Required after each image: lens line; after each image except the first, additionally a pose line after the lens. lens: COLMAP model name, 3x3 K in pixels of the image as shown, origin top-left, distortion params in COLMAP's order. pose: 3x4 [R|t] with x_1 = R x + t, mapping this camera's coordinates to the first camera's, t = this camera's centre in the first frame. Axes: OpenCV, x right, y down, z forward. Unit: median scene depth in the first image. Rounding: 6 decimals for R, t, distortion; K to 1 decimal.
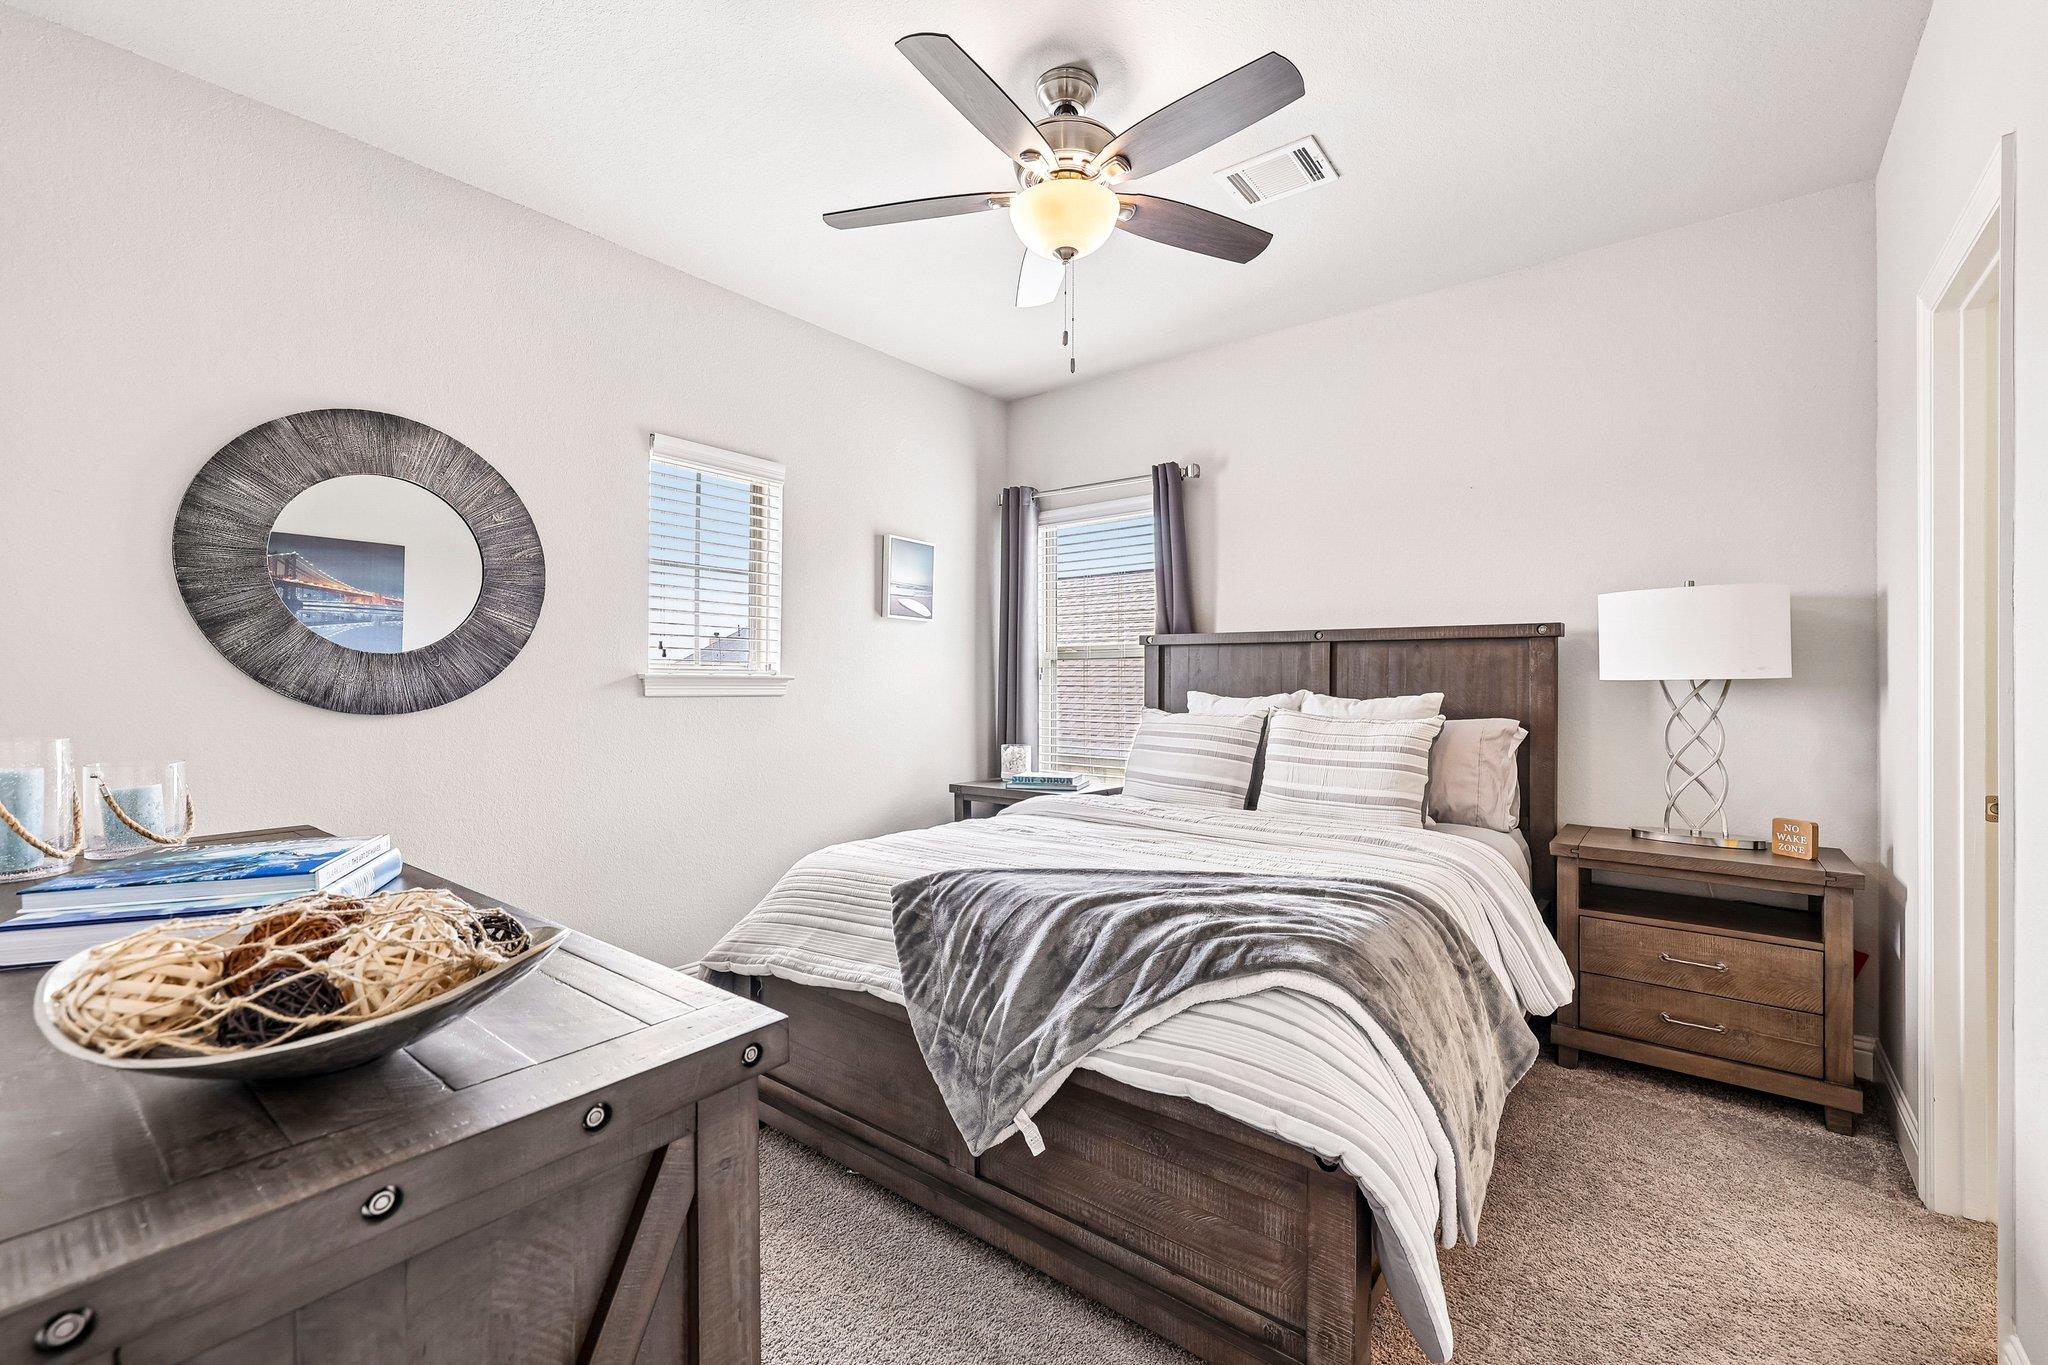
lens RADIAL K [[855.4, 0, 1016.3], [0, 855.4, 680.0], [0, 0, 1]] dist [0.000684, 0.000205]
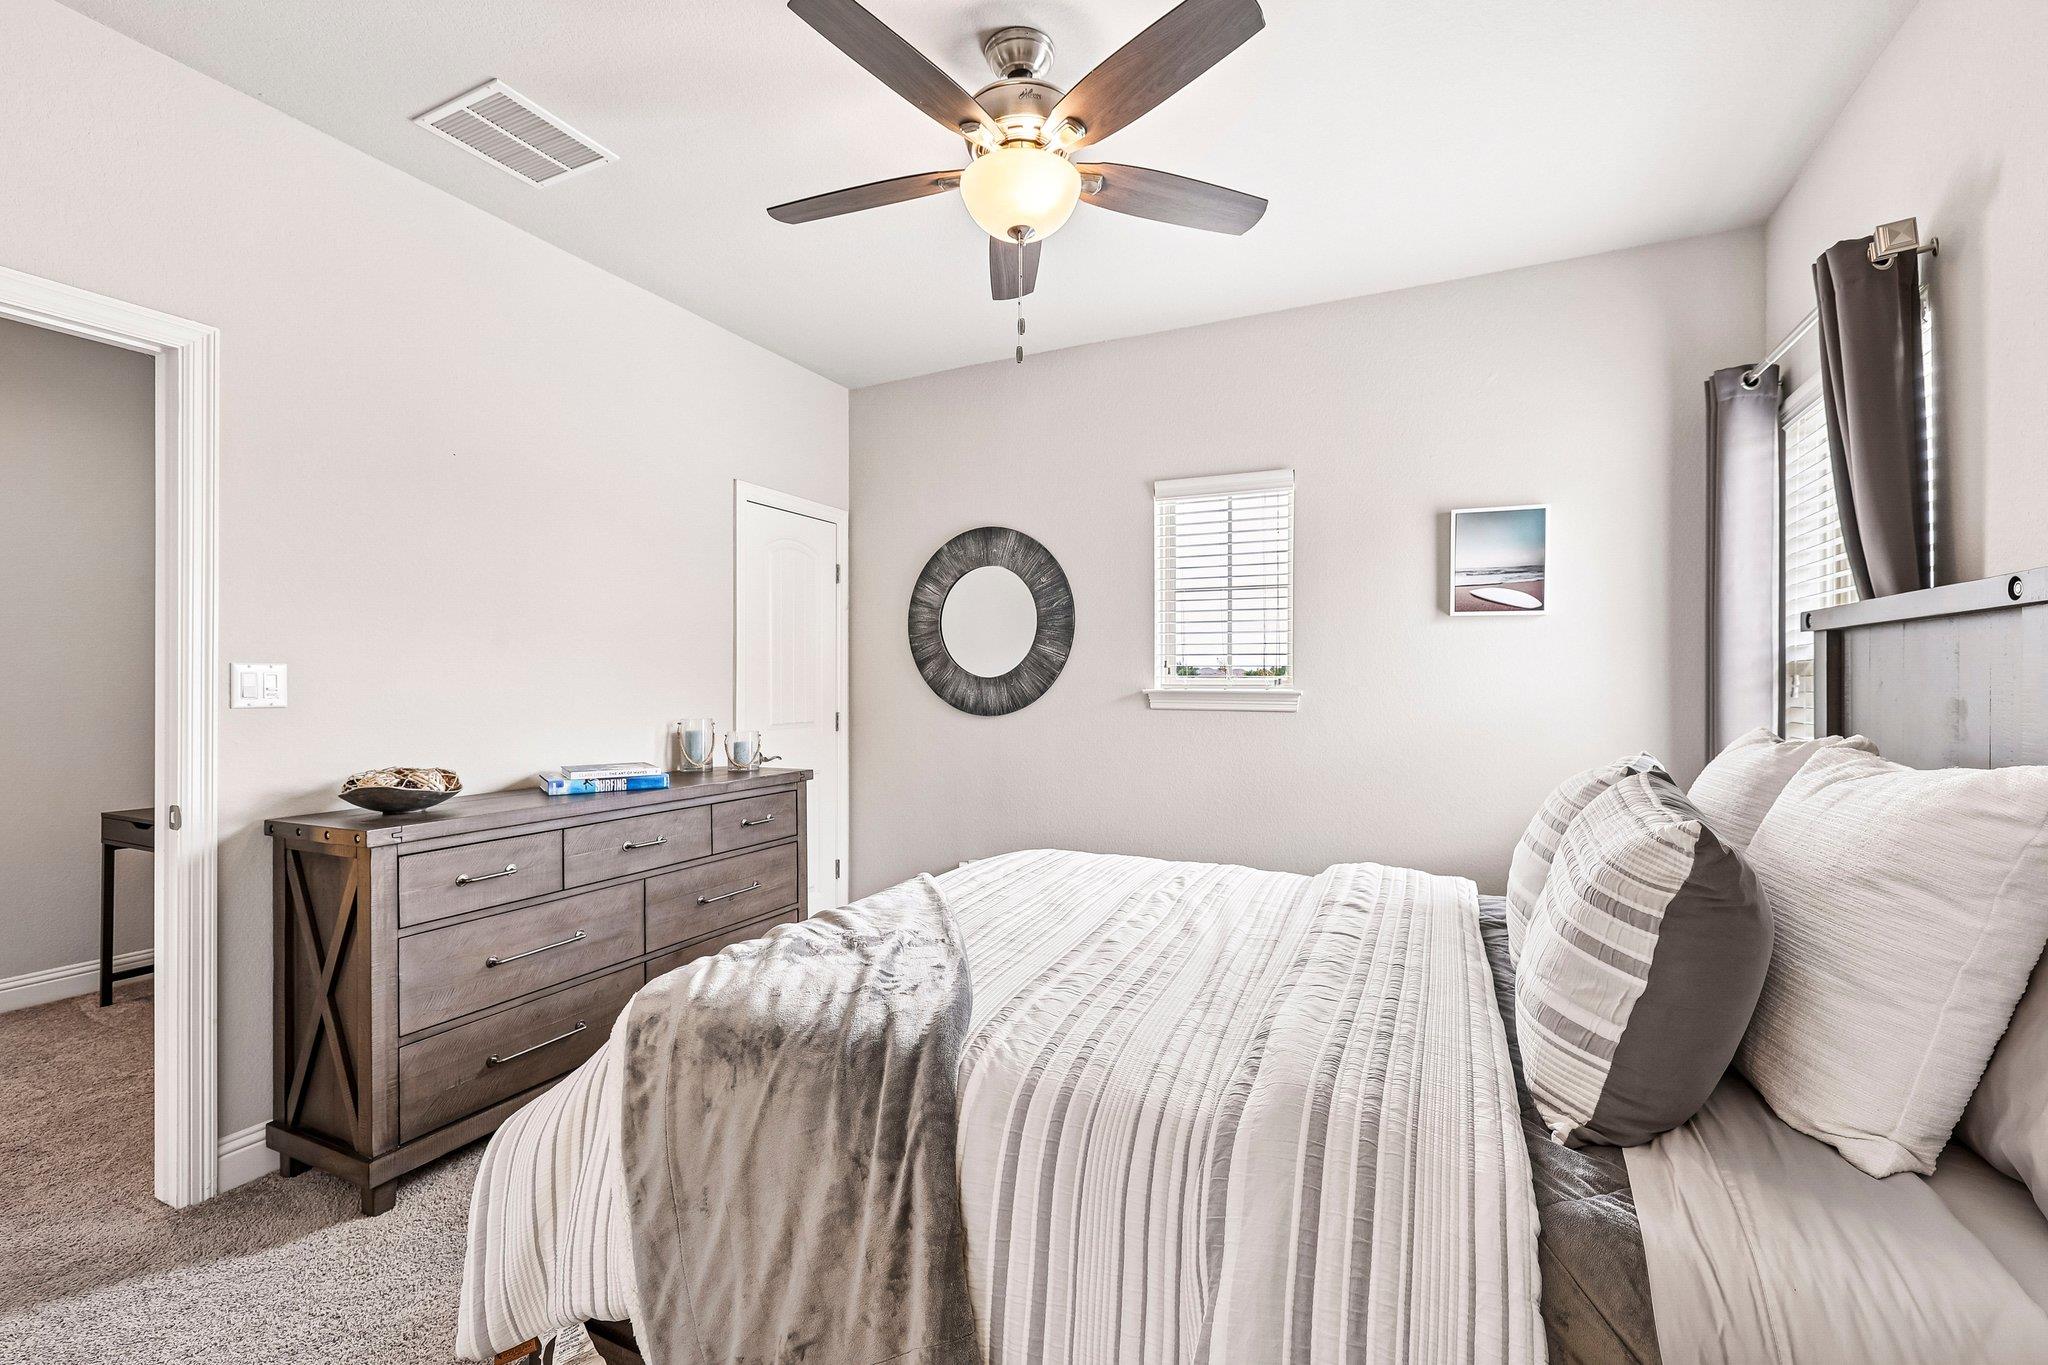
lens RADIAL K [[855.4, 0, 1016.4], [0, 855.4, 686.2], [0, 0, 1]] dist [0.000684, 0.000205]
pose [[0.208872, -0.000844, -0.977943, 0.820059], [-0.002628, 0.999996, -0.001424, -0.012113], [0.977939, 0.002867, 0.208869, 0.705271]]
